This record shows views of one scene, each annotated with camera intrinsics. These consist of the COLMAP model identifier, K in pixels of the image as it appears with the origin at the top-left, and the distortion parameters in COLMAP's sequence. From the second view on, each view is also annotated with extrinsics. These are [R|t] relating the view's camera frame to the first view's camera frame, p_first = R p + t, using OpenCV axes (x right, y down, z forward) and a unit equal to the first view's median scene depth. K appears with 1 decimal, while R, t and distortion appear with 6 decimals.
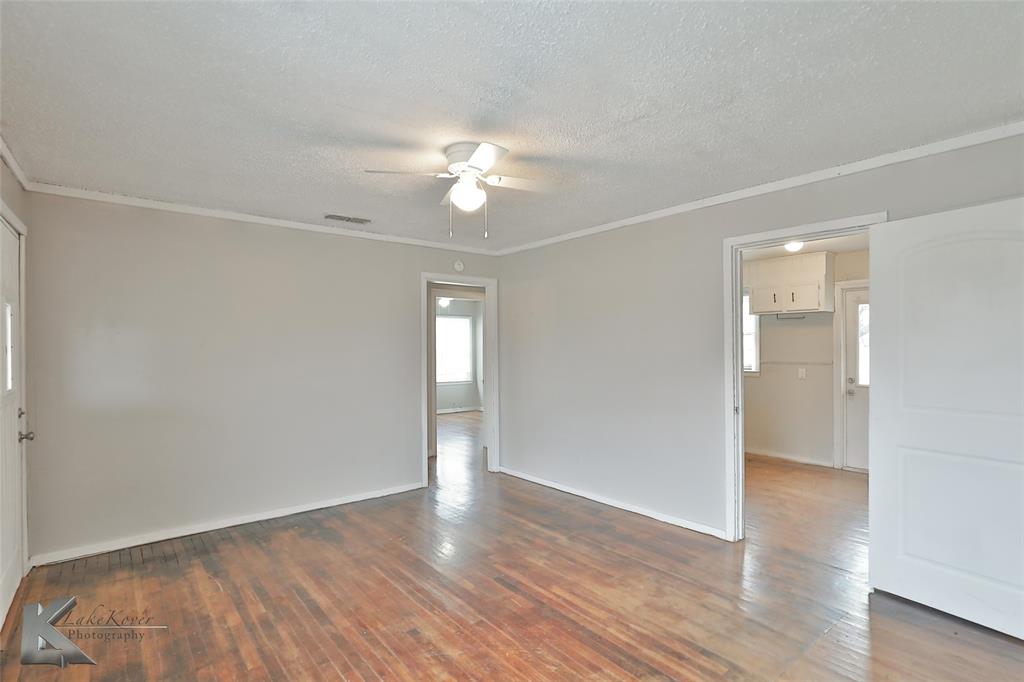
lens RADIAL K [[493.0, 0, 514.4], [0, 493.0, 345.9], [0, 0, 1]] dist [-0.004960, 0.001714]
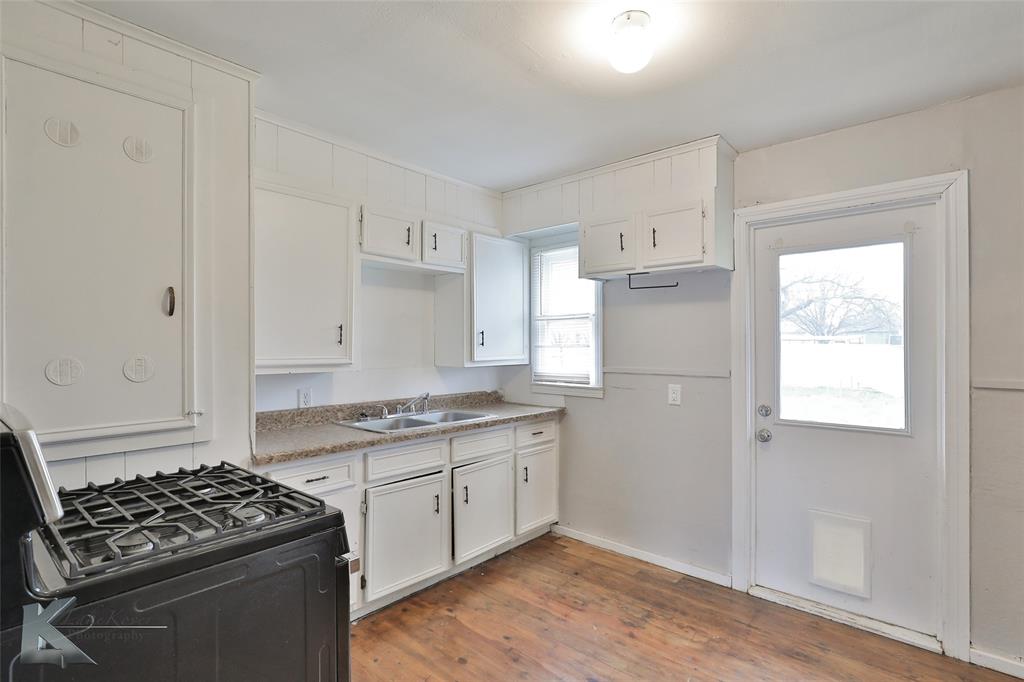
lens RADIAL K [[493.0, 0, 513.7], [0, 493.0, 340.8], [0, 0, 1]] dist [-0.004960, 0.001714]
pose [[0.987315, 0.001610, 0.158766, 0.357231], [-0.001406, 0.999998, -0.001396, 0.002553], [-0.158768, 0.001155, 0.987315, 0.551721]]
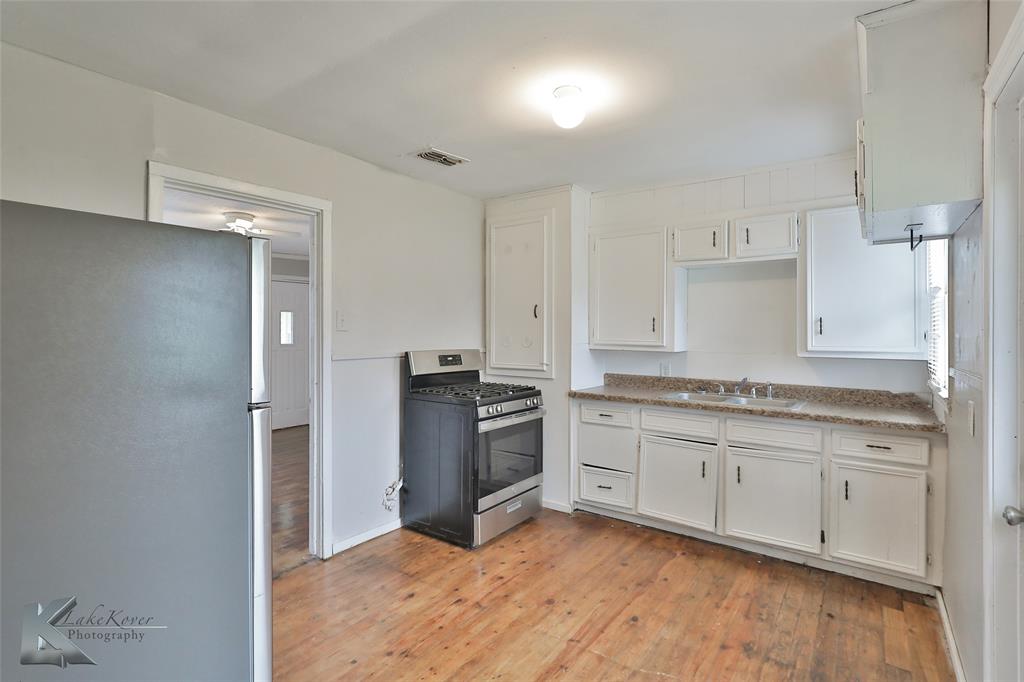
lens RADIAL K [[493.0, 0, 514.5], [0, 493.0, 330.3], [0, 0, 1]] dist [-0.004960, 0.001714]
pose [[0.264052, 0.000100, -0.964509, 0.830021], [-0.000186, 1.000000, 0.000053, 0.003639], [0.964509, 0.000166, 0.264052, 0.681540]]
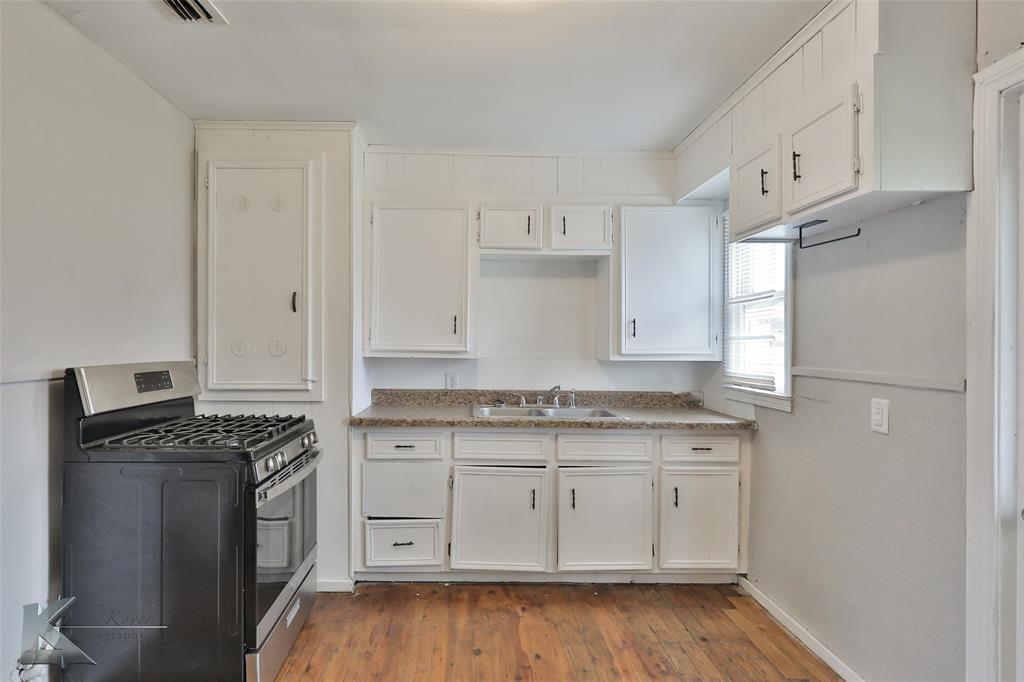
lens RADIAL K [[519.6, 0, 493.7], [0, 519.6, 342.2], [0, 0, 1]] dist [-0.006481, 0.001661]
pose [[0.781493, 0.006599, -0.623879, 0.628092], [-0.003398, 0.999974, 0.006321, 0.010583], [0.623905, -0.002820, 0.781495, 0.631731]]
